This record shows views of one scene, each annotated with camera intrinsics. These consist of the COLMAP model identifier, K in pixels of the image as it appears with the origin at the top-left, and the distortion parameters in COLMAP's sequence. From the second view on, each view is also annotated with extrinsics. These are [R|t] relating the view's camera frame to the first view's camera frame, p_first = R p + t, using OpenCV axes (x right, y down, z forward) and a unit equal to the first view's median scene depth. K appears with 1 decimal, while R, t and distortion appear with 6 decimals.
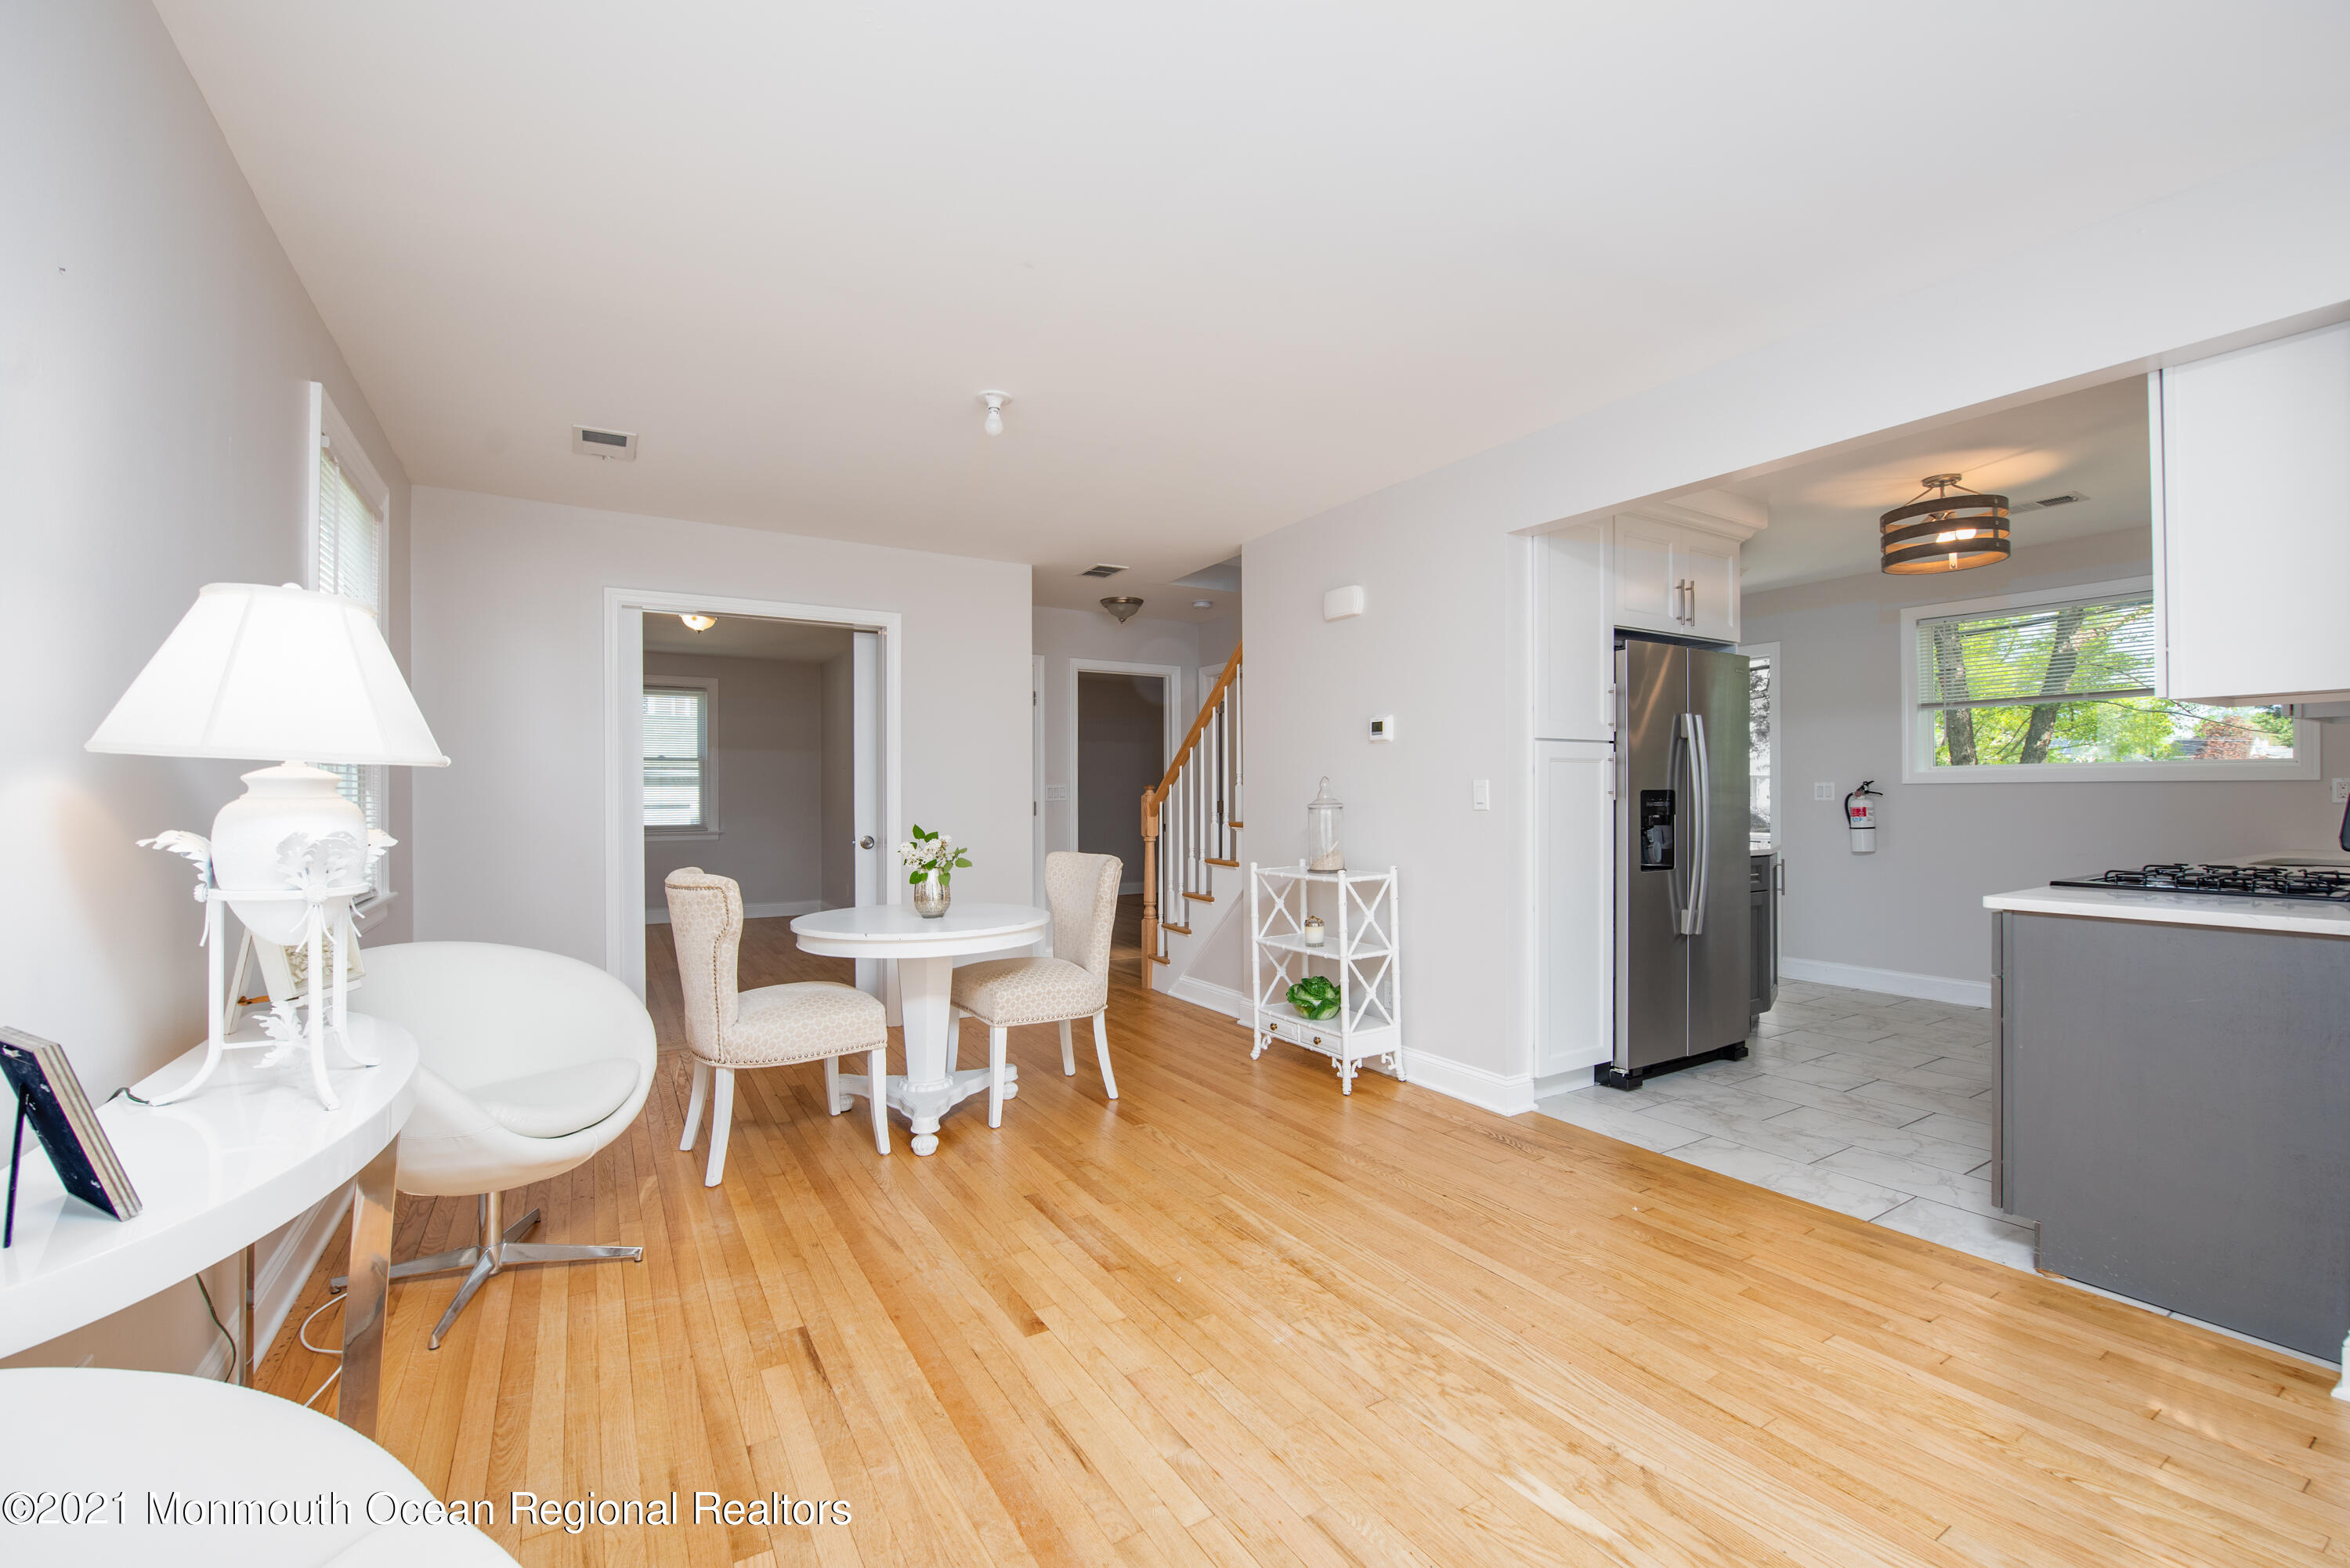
lens RADIAL K [[963.8, 0, 1176.8], [0, 963.8, 787.0], [0, 0, 1]] dist [-0.001507, -0.000167]
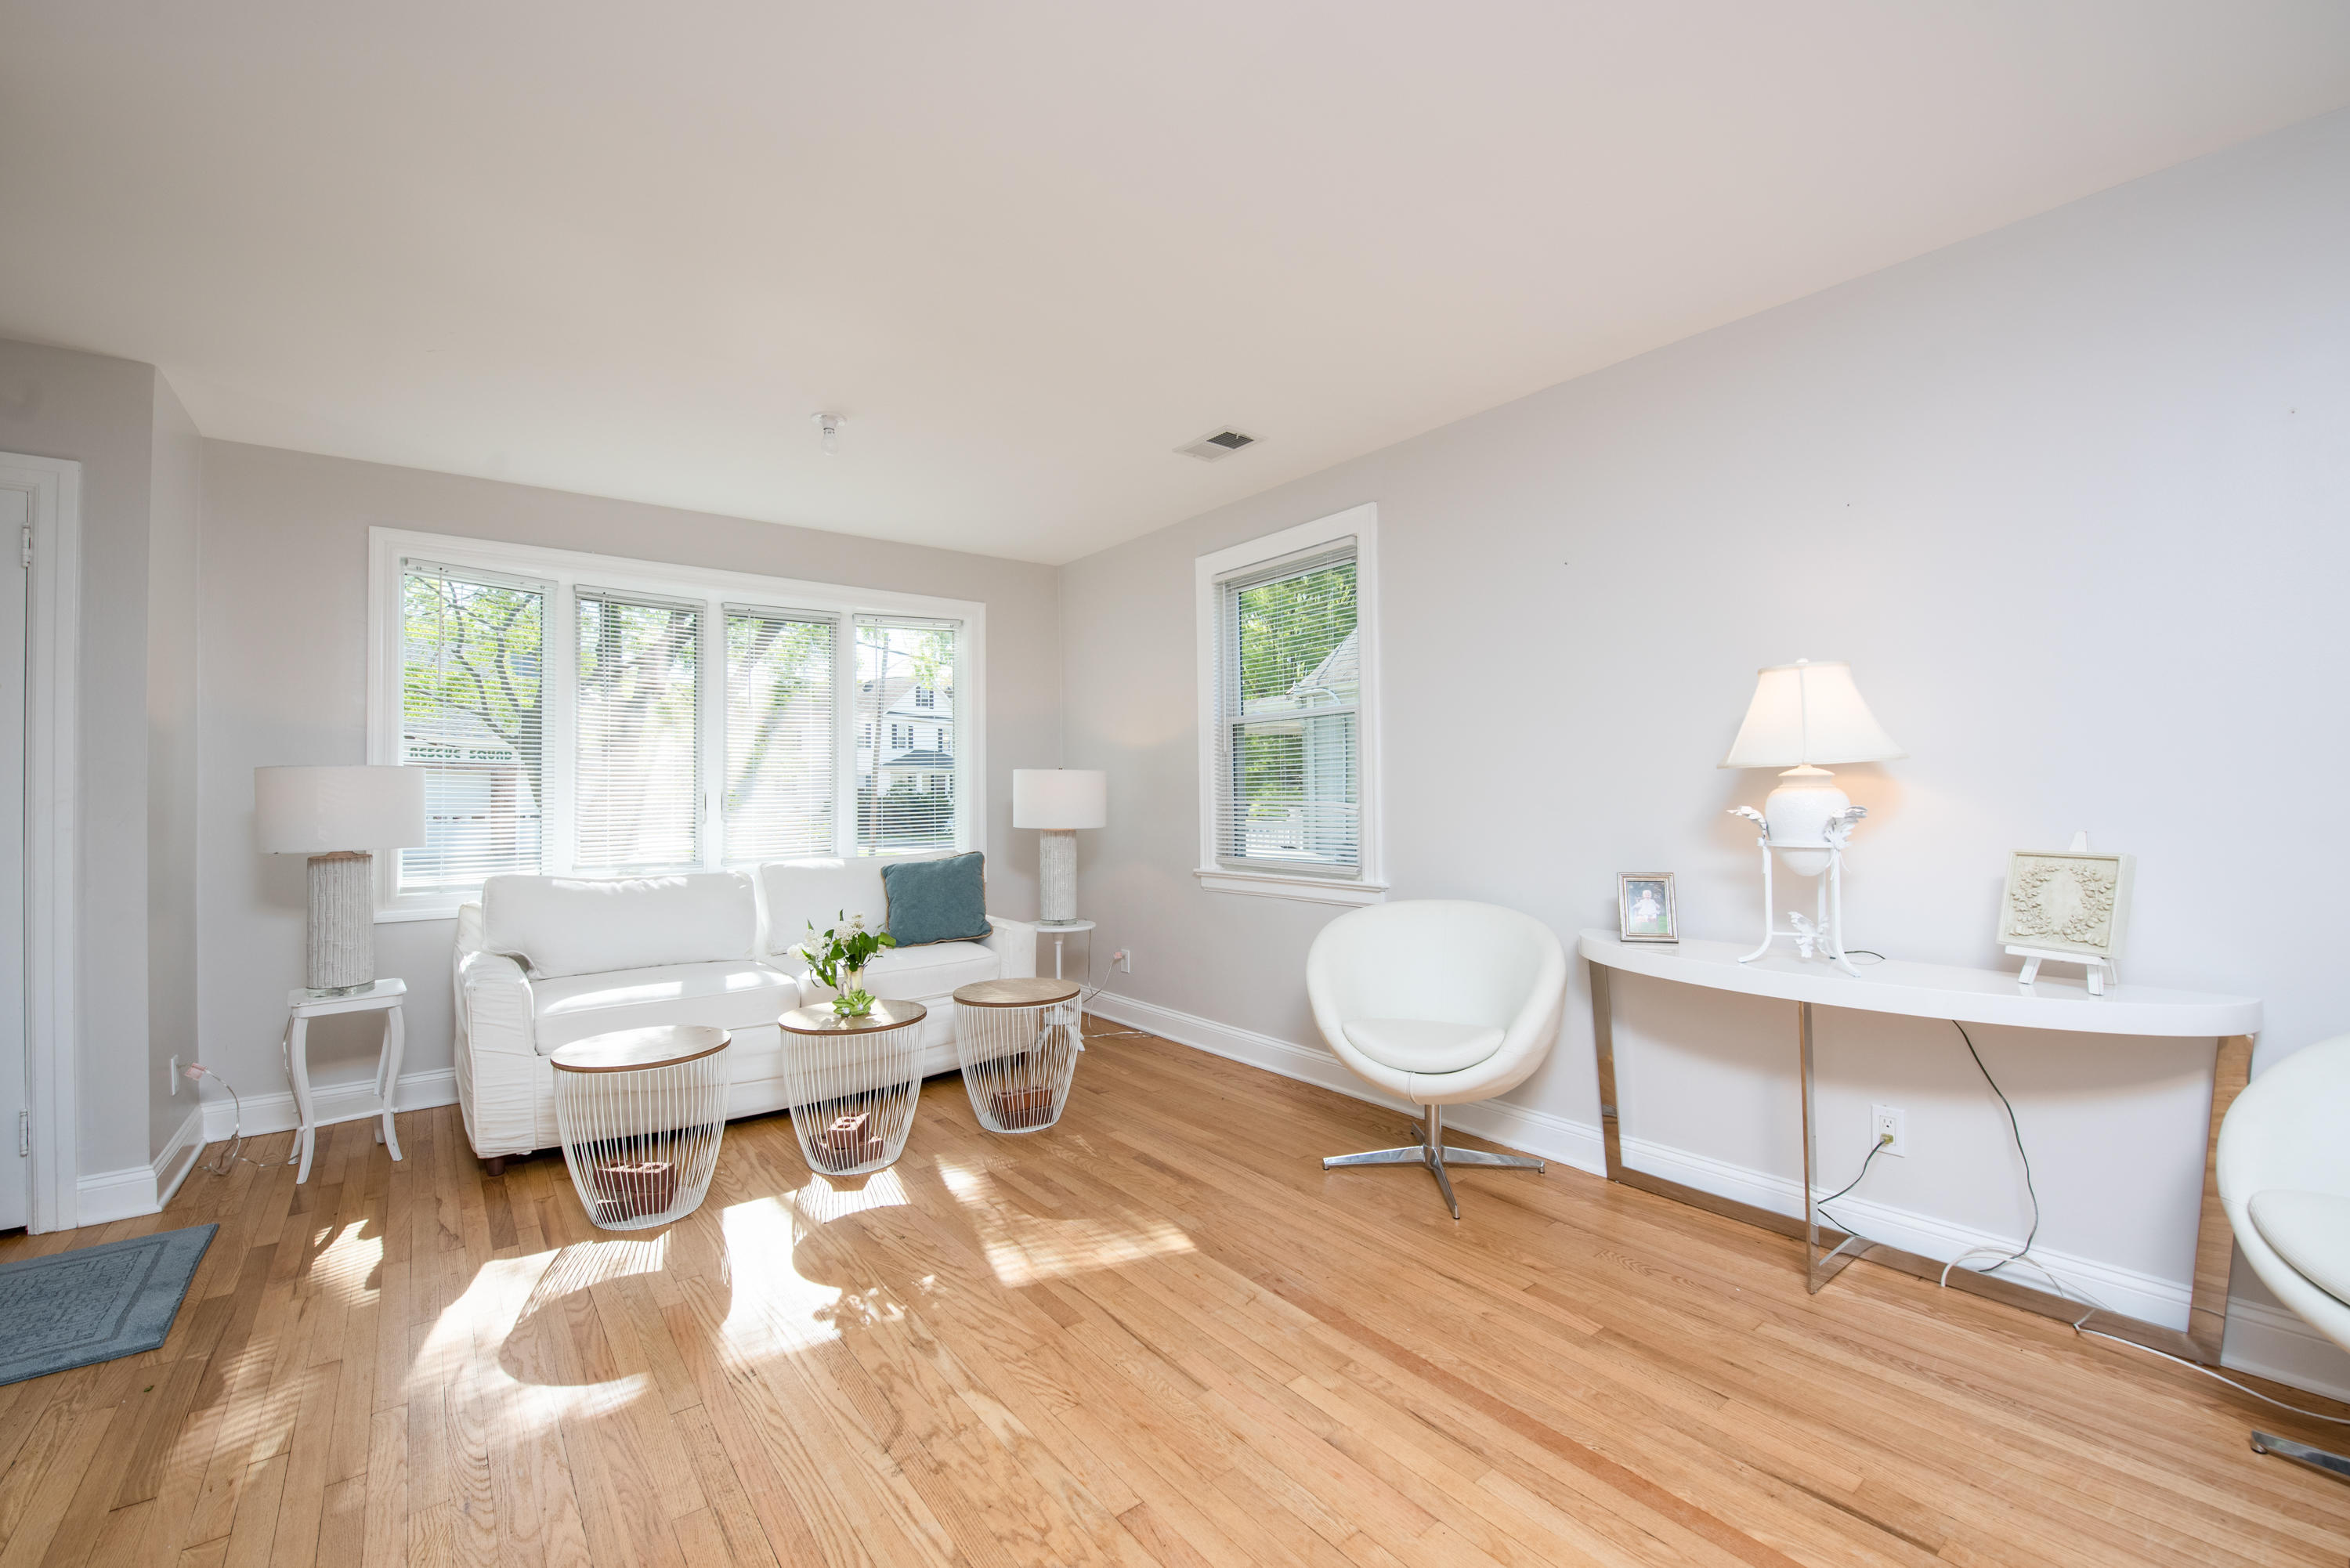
lens RADIAL K [[963.8, 0, 1168.2], [0, 963.8, 774.3], [0, 0, 1]] dist [-0.001507, -0.000167]
pose [[-0.993806, 0.007812, -0.110854, 0.288668], [0.011325, 0.999452, -0.031097, 0.020924], [0.110550, -0.032160, -0.993350, 2.046548]]
